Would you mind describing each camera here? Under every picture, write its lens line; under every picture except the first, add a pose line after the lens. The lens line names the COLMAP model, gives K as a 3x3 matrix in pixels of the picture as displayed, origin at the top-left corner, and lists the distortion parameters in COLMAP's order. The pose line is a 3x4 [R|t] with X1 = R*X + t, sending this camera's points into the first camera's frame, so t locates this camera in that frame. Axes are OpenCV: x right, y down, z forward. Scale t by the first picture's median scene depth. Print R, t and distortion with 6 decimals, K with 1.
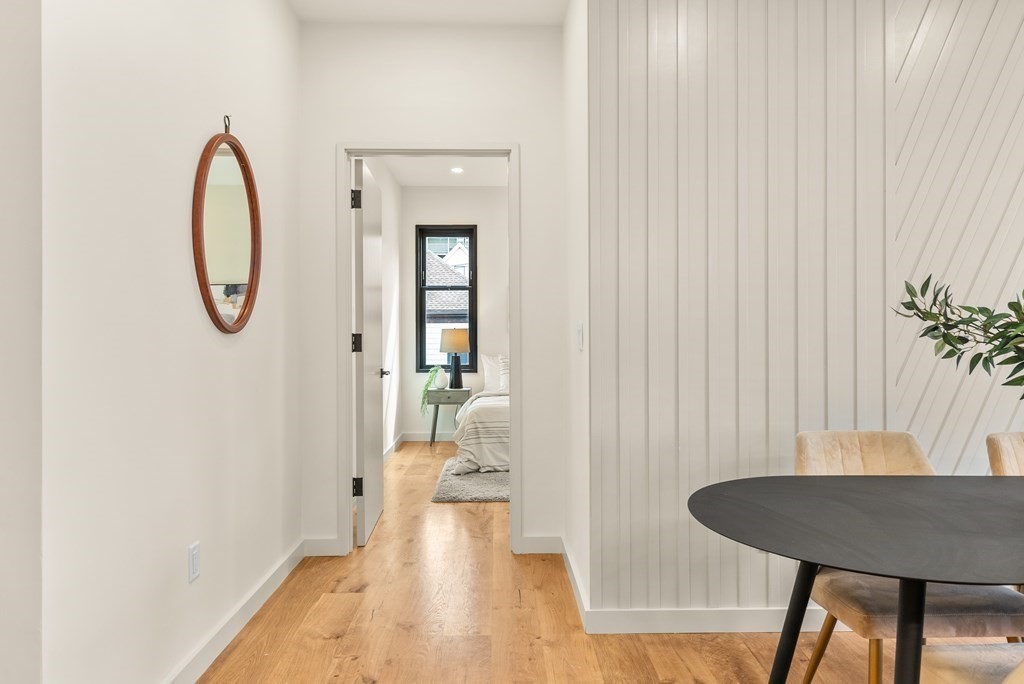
lens RADIAL K [[711.4, 0, 512.0], [0, 711.4, 342.0], [0, 0, 1]] dist [0.000560, 0.000004]
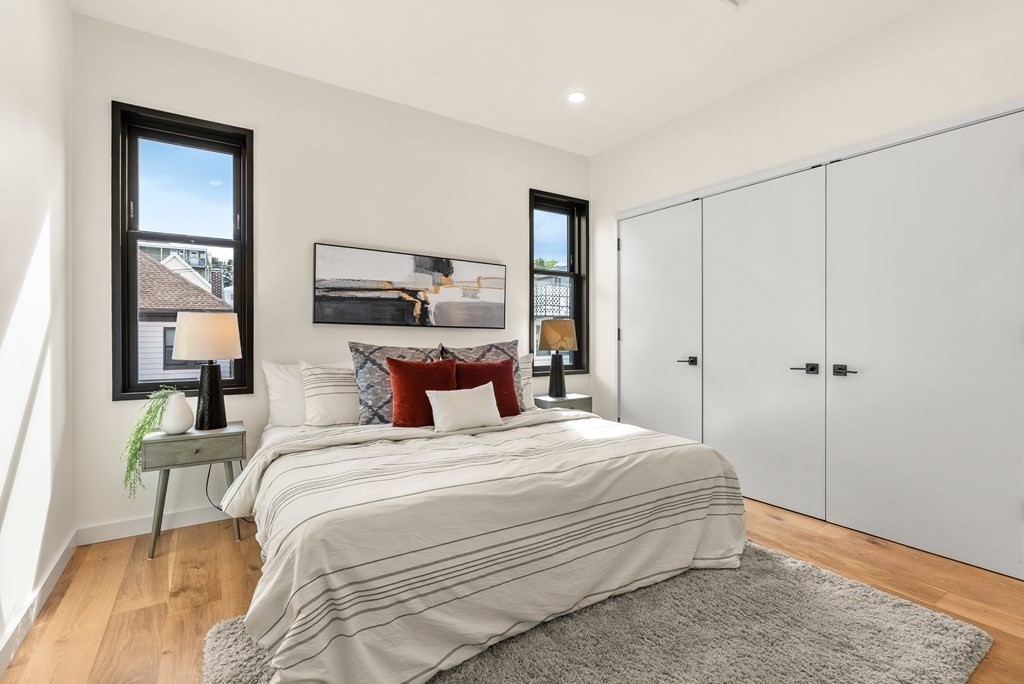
lens RADIAL K [[472.7, 0, 512.0], [0, 472.7, 342.0], [0, 0, 1]] dist [-0.004996, -0.000535]
pose [[0.851597, -0.001320, 0.524196, -0.072249], [0.000526, 0.999998, 0.001664, 0.002400], [-0.524197, -0.001141, 0.851596, 0.593839]]
